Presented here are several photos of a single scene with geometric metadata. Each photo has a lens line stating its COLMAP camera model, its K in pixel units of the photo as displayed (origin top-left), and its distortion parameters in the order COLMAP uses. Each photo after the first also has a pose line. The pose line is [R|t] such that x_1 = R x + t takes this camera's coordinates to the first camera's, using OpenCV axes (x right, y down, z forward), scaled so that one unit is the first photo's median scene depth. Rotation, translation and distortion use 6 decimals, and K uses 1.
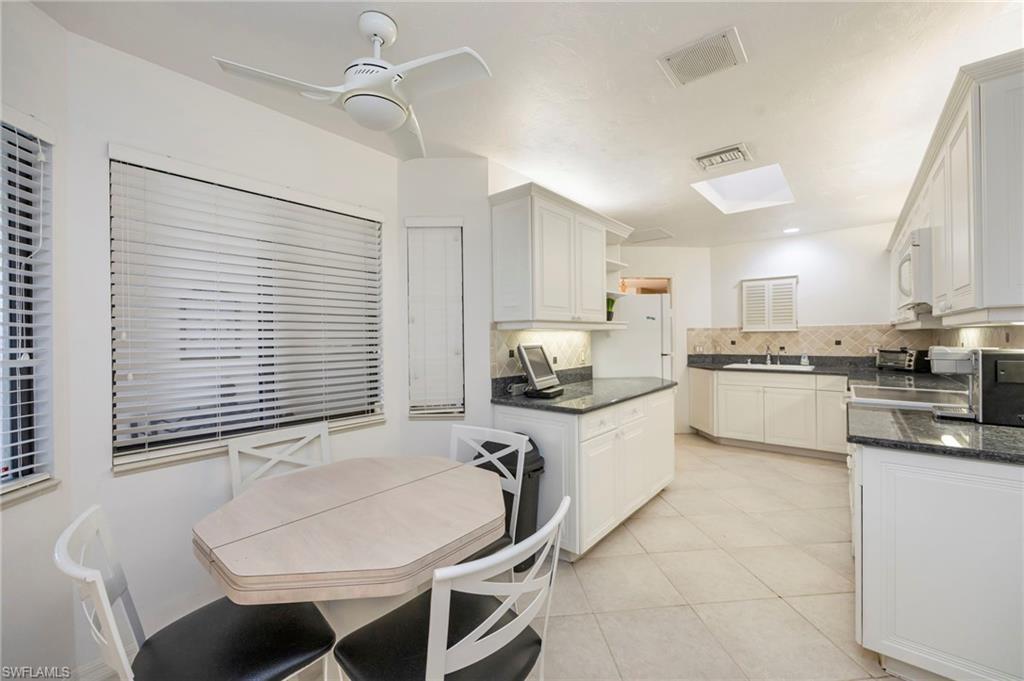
lens RADIAL K [[409.5, 0, 515.6], [0, 409.5, 344.6], [0, 0, 1]] dist [-0.001357, -0.000051]
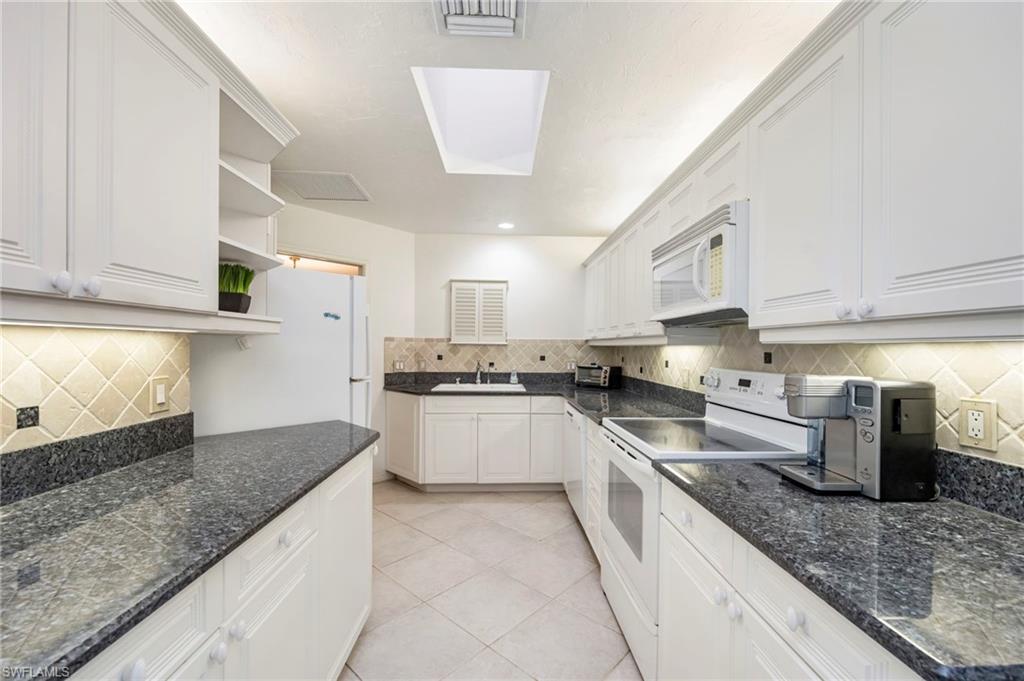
lens RADIAL K [[409.5, 0, 515.6], [0, 409.5, 344.6], [0, 0, 1]] dist [-0.001357, -0.000051]
pose [[0.740768, 0.021837, 0.671405, 0.117654], [-0.005493, 0.999635, -0.026452, -0.010124], [-0.671738, 0.015907, 0.740618, 0.346837]]
